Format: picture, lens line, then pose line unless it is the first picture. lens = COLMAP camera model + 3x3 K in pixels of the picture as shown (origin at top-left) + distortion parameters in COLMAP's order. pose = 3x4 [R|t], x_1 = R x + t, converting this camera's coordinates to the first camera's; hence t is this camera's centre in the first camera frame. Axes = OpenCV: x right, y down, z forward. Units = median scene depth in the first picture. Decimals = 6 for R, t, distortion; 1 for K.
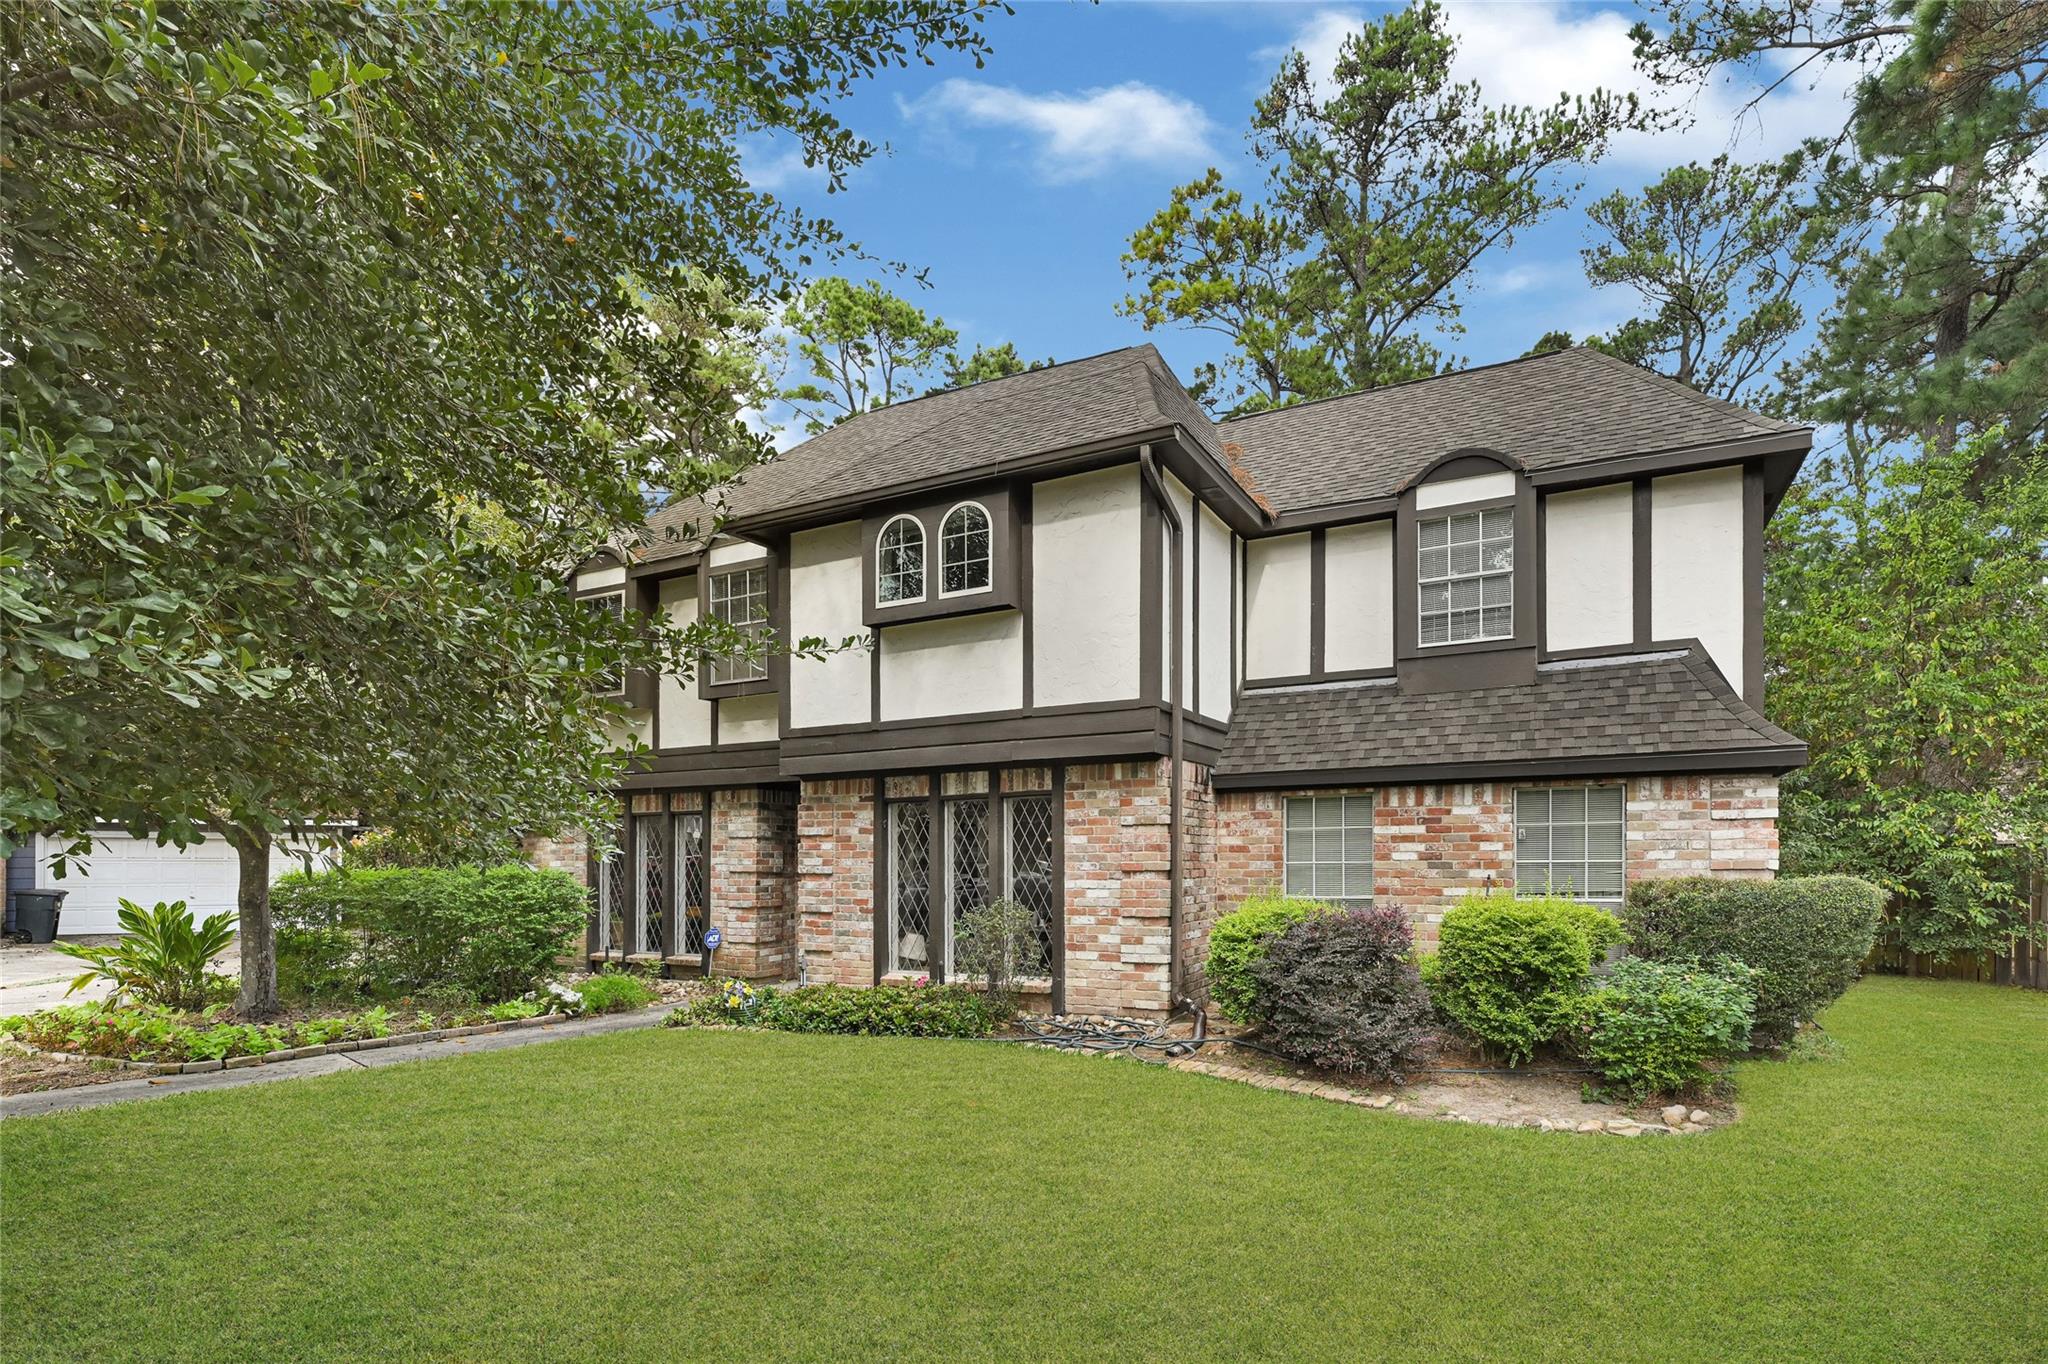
lens RADIAL K [[879.0, 0, 1035.4], [0, 879.0, 673.0], [0, 0, 1]] dist [0.003142, 0.000333]
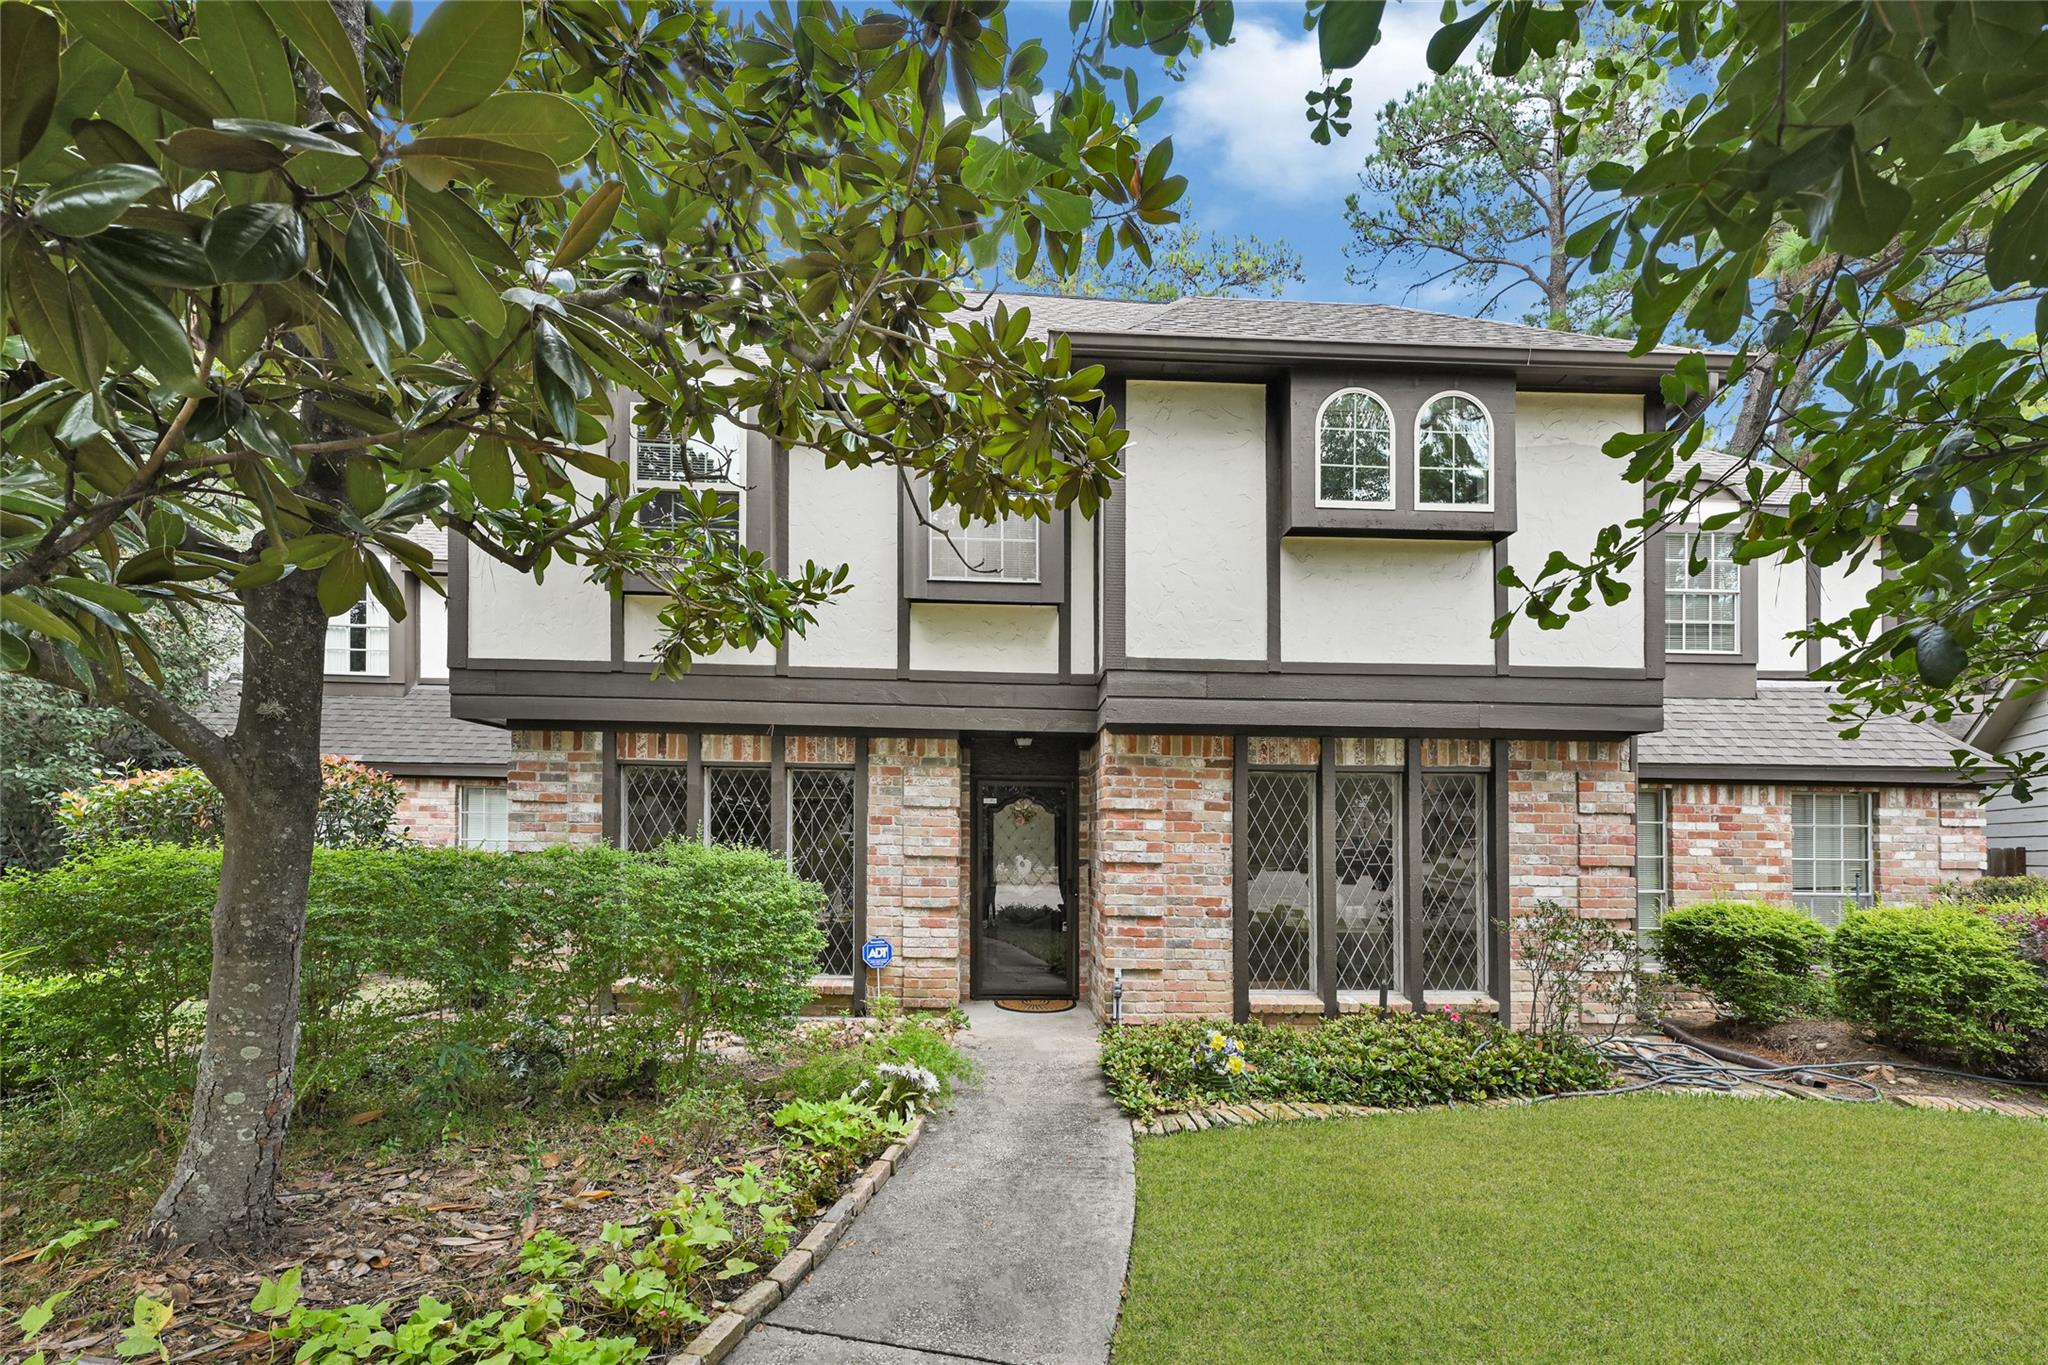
lens RADIAL K [[817.7, 0, 1024.0], [0, 817.7, 708.1], [0, 0, 1]] dist [-0.001519, -0.000255]
pose [[0.890044, 0.091776, 0.446541, -0.709866], [-0.115581, 0.992950, 0.026298, 0.107098], [-0.440979, -0.075018, 0.894377, 0.506227]]
